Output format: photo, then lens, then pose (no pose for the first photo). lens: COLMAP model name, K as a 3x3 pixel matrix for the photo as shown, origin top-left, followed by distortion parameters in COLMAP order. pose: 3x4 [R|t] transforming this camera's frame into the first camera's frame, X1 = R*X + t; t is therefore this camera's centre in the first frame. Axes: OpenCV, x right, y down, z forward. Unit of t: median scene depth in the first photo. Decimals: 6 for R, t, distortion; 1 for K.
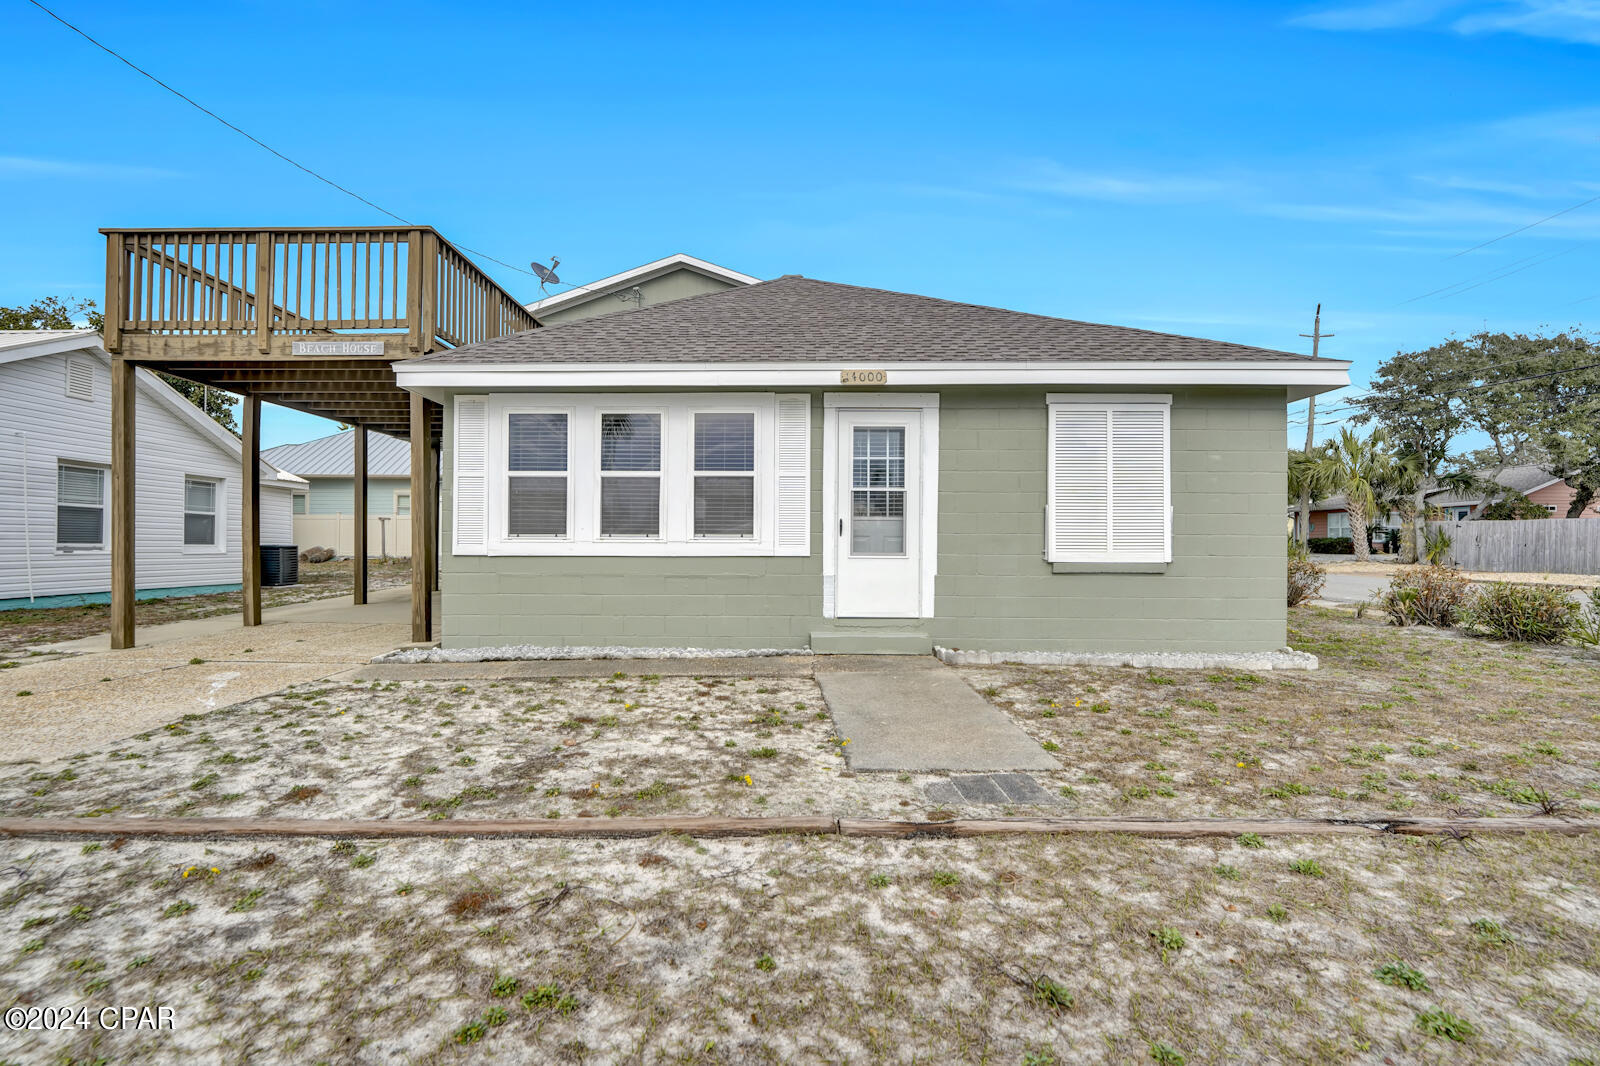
lens RADIAL K [[728.5, 0, 797.7], [0, 728.5, 543.9], [0, 0, 1]] dist [-0.024826, -0.001010]
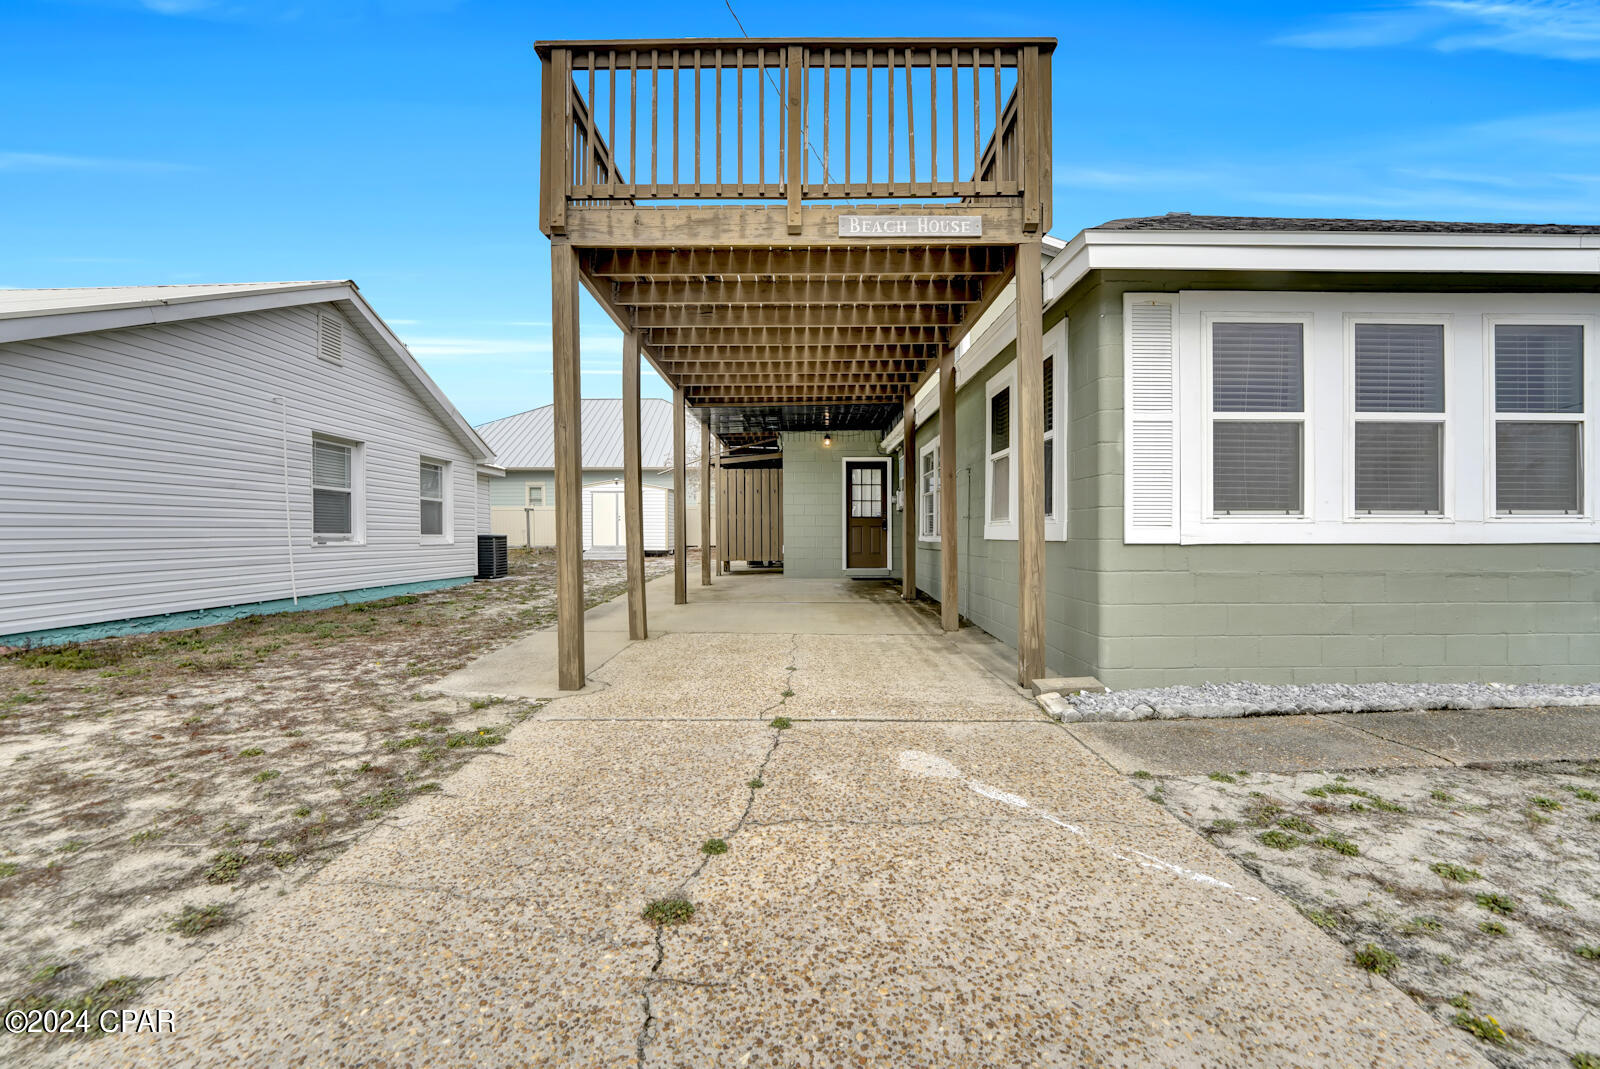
lens RADIAL K [[649.0, 0, 797.0], [0, 649.0, 549.7], [0, 0, 1]] dist [-0.025090, 0.000777]
pose [[0.999672, -0.004801, -0.025138, -0.744710], [0.005422, 0.999681, 0.024665, 0.005404], [0.025012, -0.024793, 0.999380, 0.419889]]
